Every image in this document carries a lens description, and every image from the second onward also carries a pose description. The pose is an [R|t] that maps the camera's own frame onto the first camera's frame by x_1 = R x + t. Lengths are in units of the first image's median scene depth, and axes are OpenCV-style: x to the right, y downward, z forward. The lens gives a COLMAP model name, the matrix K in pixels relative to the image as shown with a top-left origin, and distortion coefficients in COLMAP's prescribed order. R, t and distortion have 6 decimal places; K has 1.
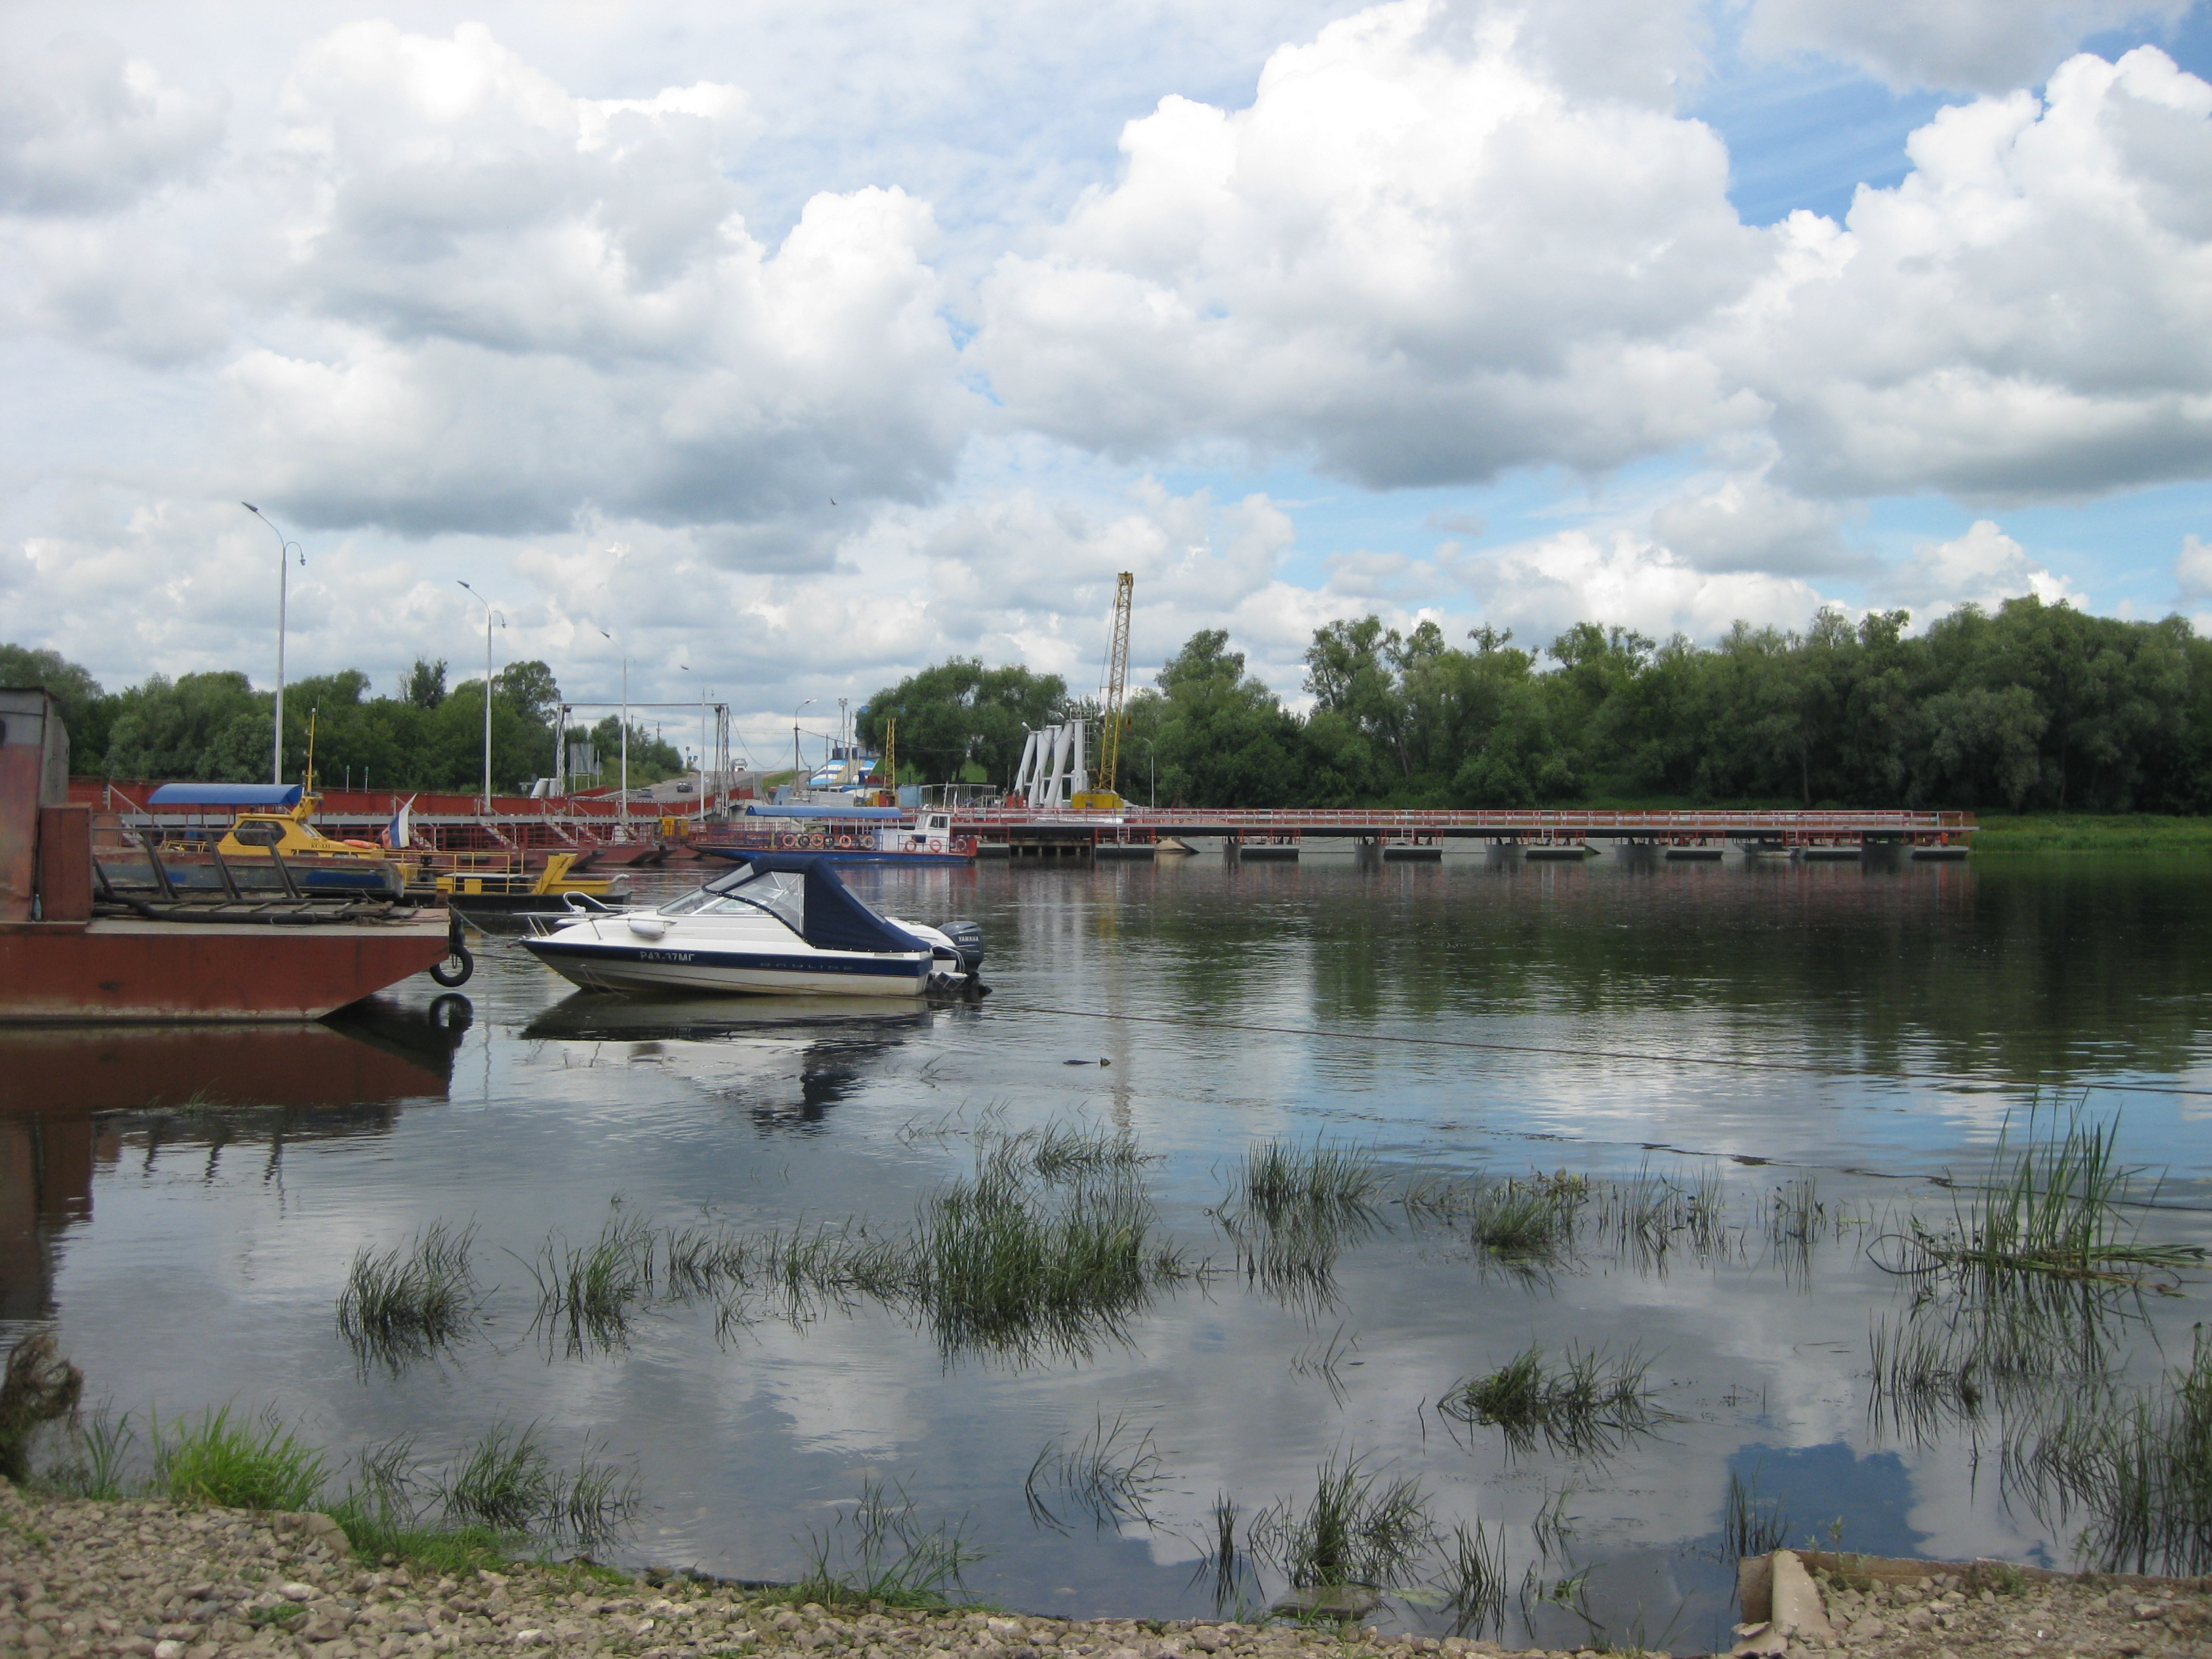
lens RADIAL K [[2424.4, 0, 1097.1], [0, 2424.4, 840.7], [0, 0, 1]] dist [-0.135436, 0.000000]
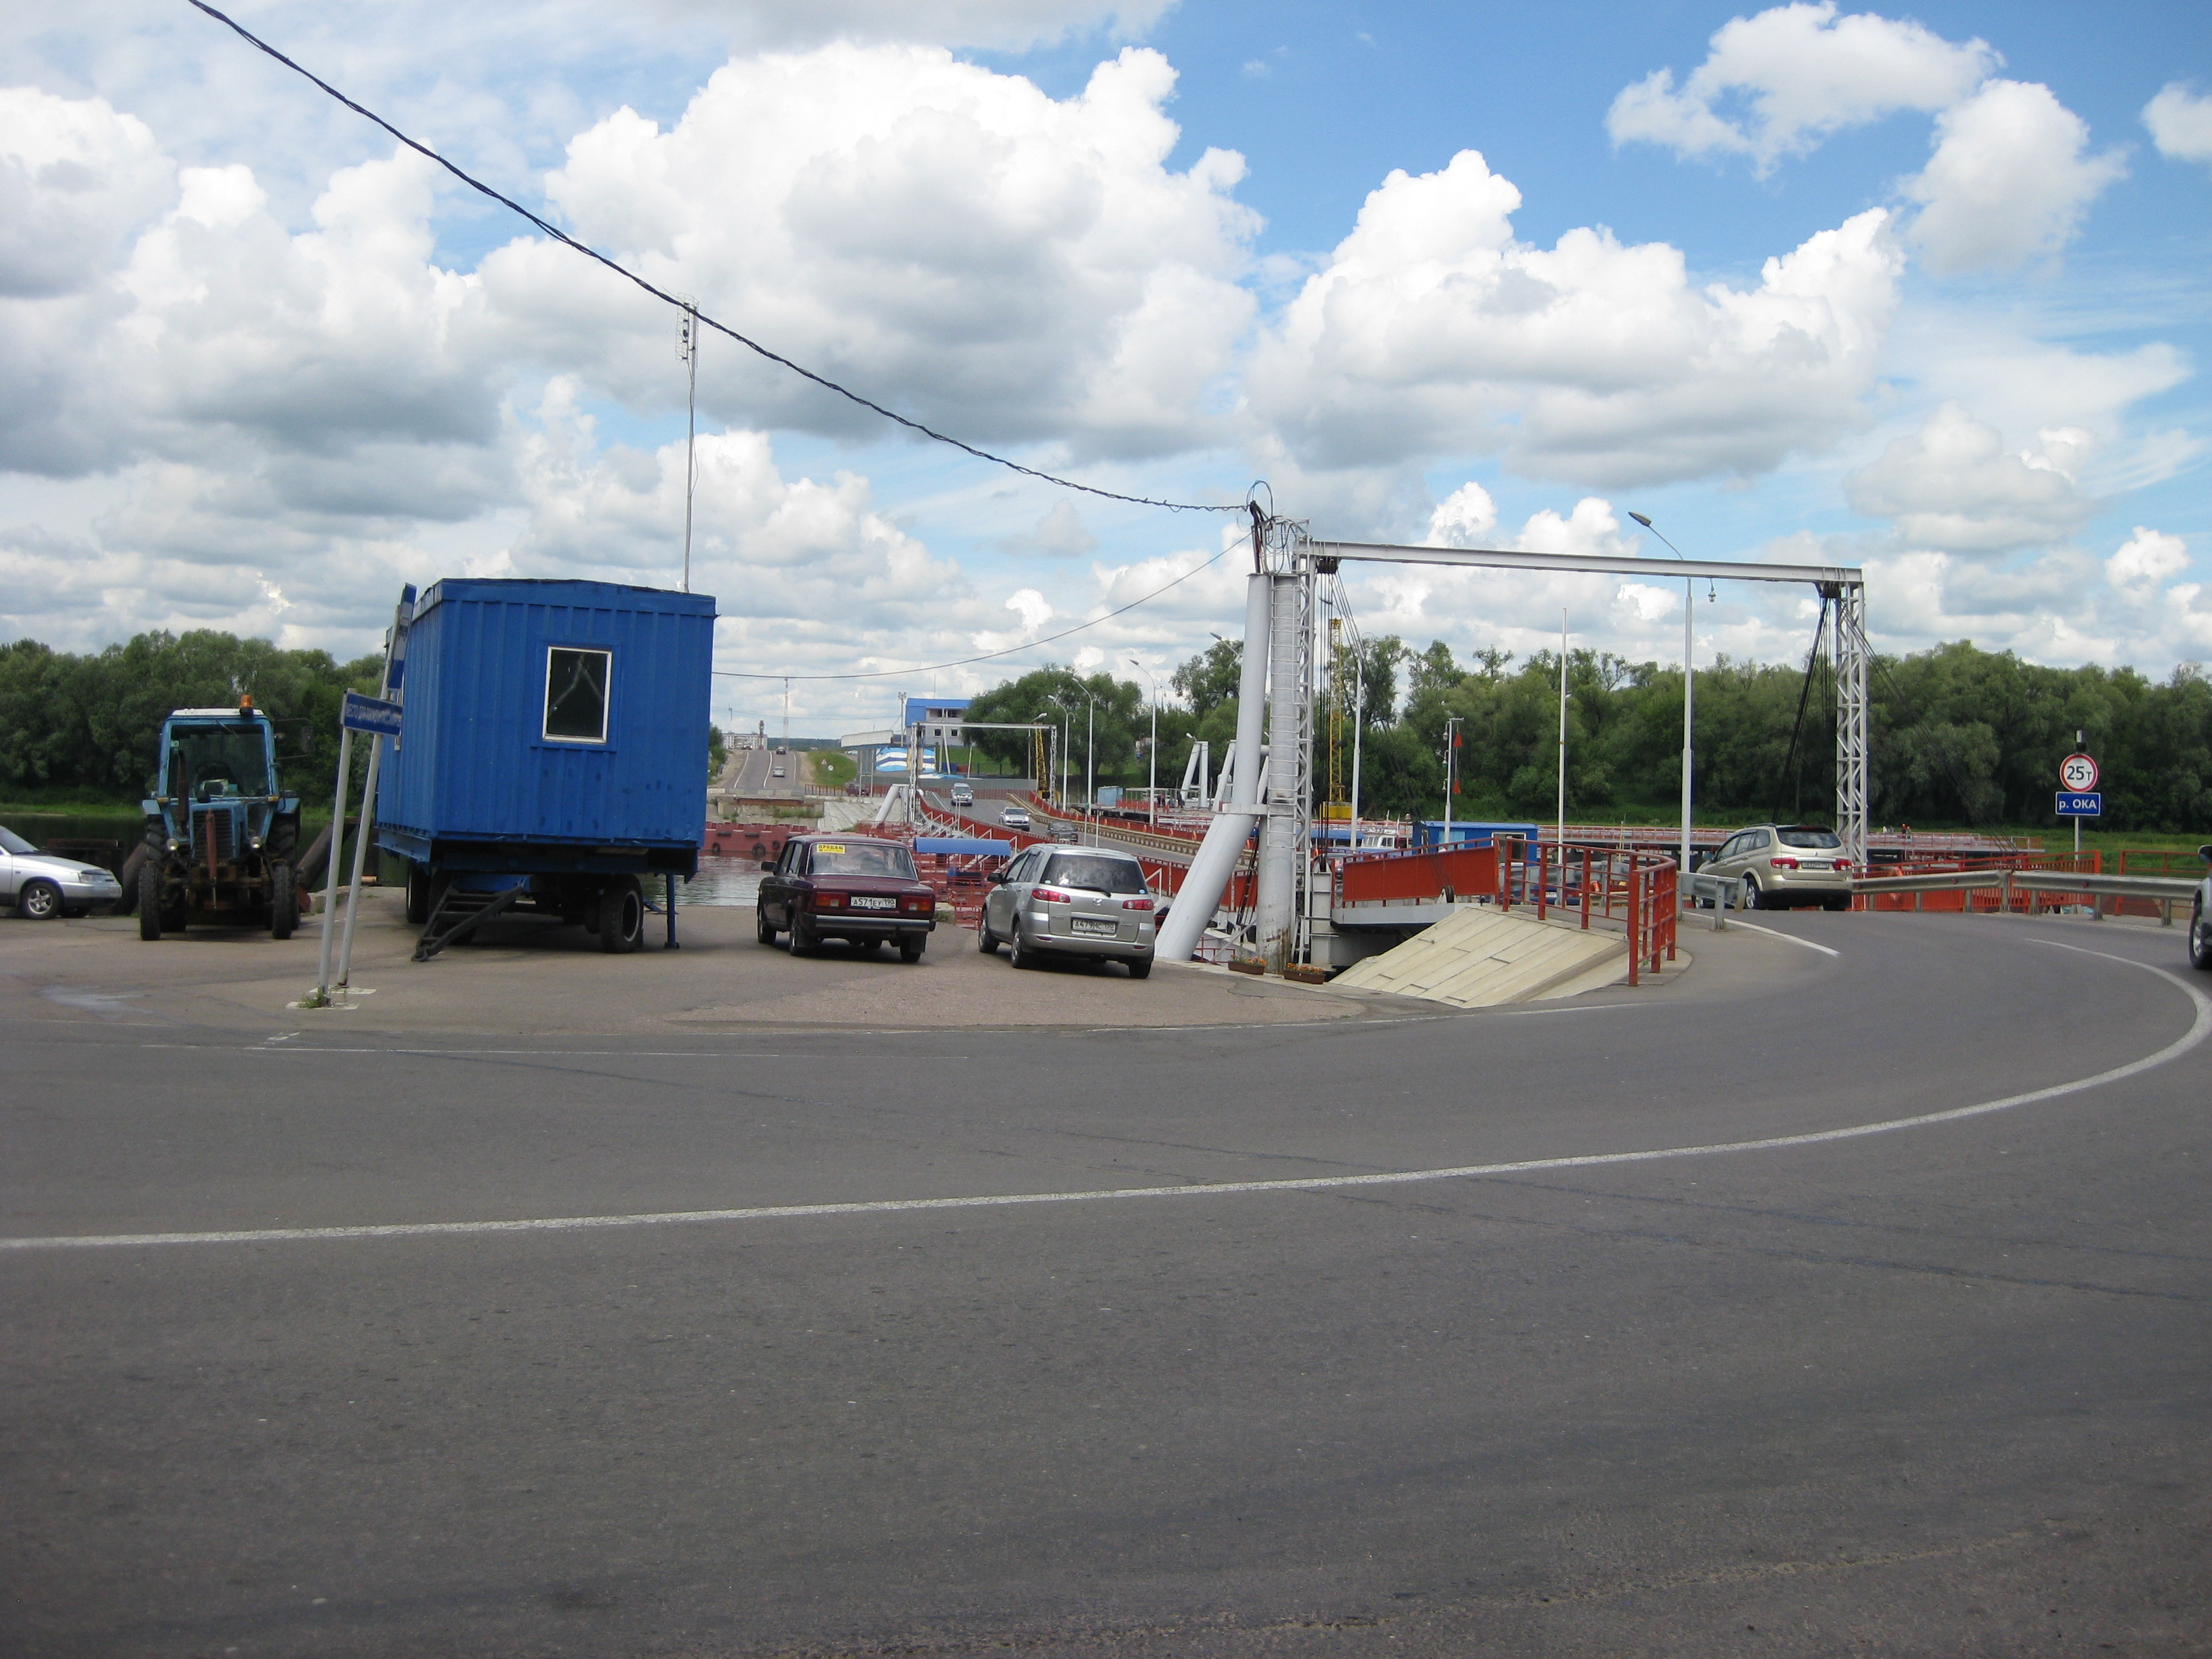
lens RADIAL K [[2424.4, 0, 1113.4], [0, 2424.4, 808.6], [0, 0, 1]] dist [-0.135436, 0.000000]
pose [[0.989387, 0.020249, 0.143886, -0.220902], [-0.020881, 0.999778, 0.002880, -0.014418], [-0.143796, -0.005854, 0.989590, -0.143792]]
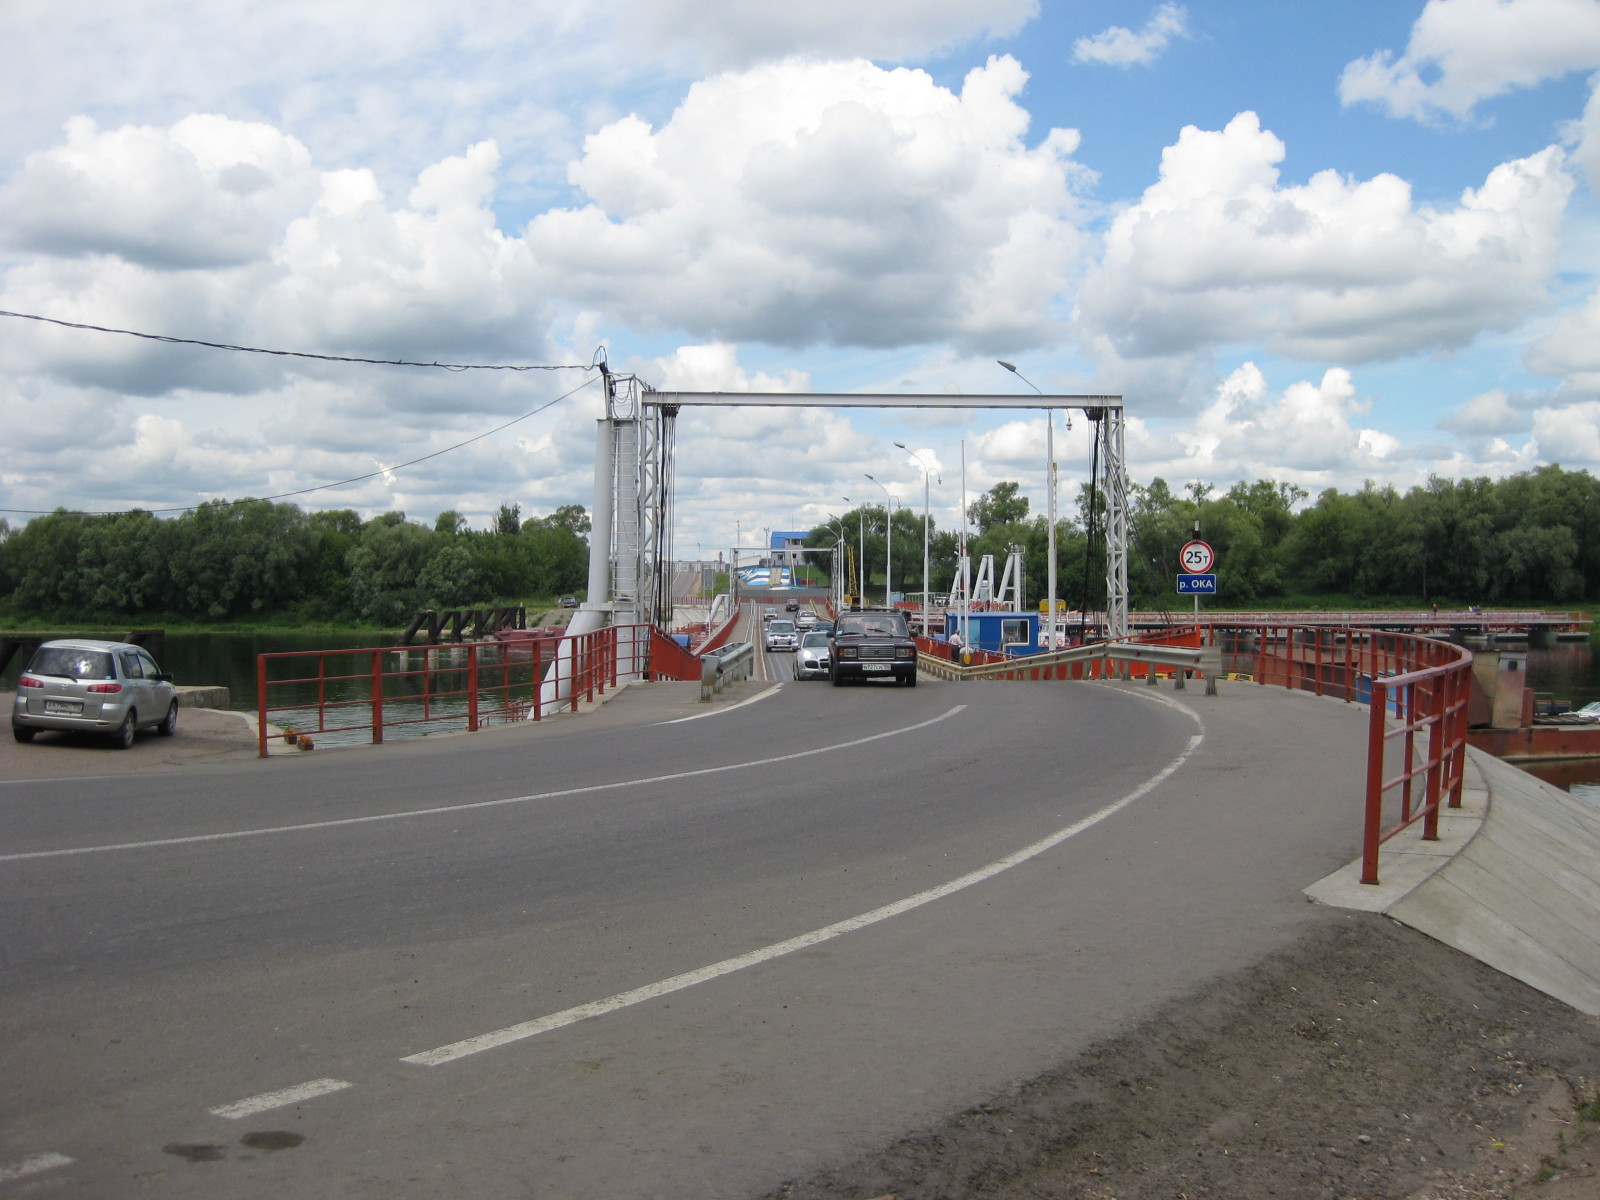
lens RADIAL K [[1753.6, 0, 815.4], [0, 1753.6, 616.5], [0, 0, 1]] dist [-0.135436, 0.000000]
pose [[0.999117, -0.005918, 0.041606, -0.158702], [0.005625, 0.999959, 0.007155, -0.014133], [-0.041647, -0.006915, 0.999108, -0.128411]]
